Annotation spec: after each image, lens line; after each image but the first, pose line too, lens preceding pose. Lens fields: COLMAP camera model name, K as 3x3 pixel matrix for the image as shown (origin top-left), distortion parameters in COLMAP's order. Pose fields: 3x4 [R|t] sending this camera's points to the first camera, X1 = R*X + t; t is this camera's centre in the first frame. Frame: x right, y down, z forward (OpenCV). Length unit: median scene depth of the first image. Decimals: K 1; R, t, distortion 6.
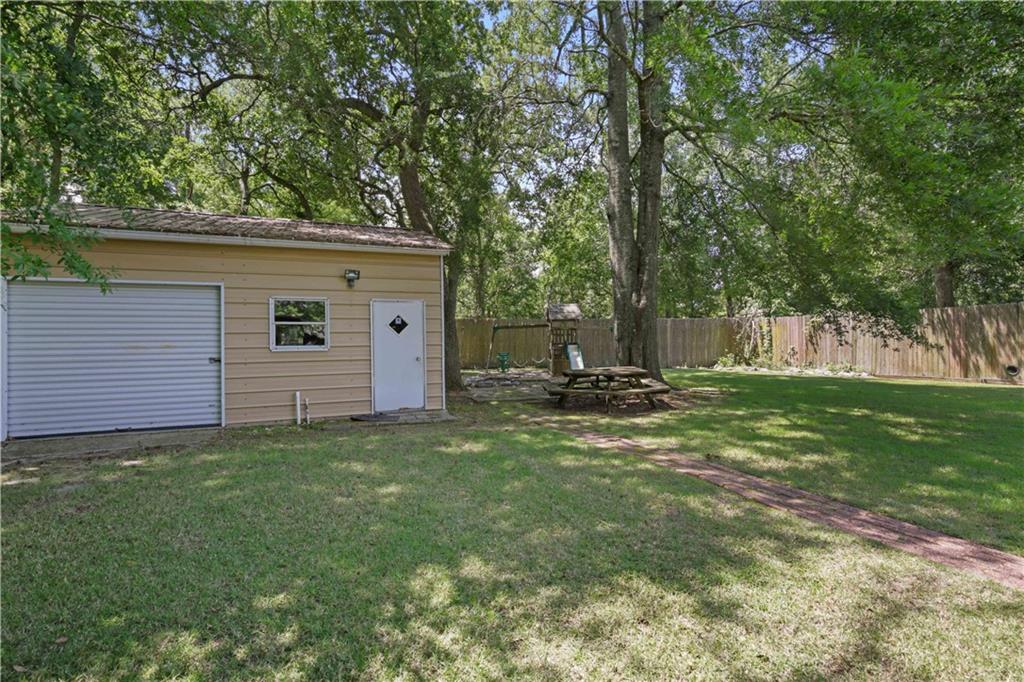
lens RADIAL K [[472.6, 0, 512.0], [0, 472.6, 341.0], [0, 0, 1]] dist [-0.001655, -0.000192]
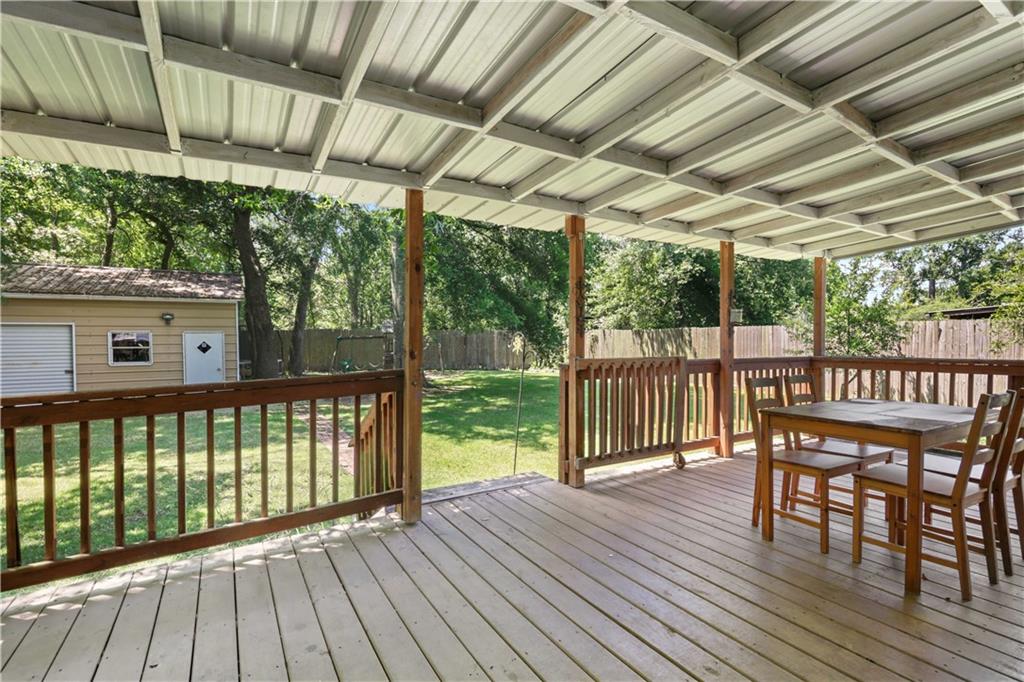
lens RADIAL K [[479.2, 0, 512.0], [0, 479.2, 341.0], [0, 0, 1]] dist [0.000432, 0.000262]
pose [[0.987885, 0.002813, 0.155163, 0.532865], [-0.003350, 0.999989, 0.003198, -0.067913], [-0.155152, -0.003679, 0.987884, -0.733489]]
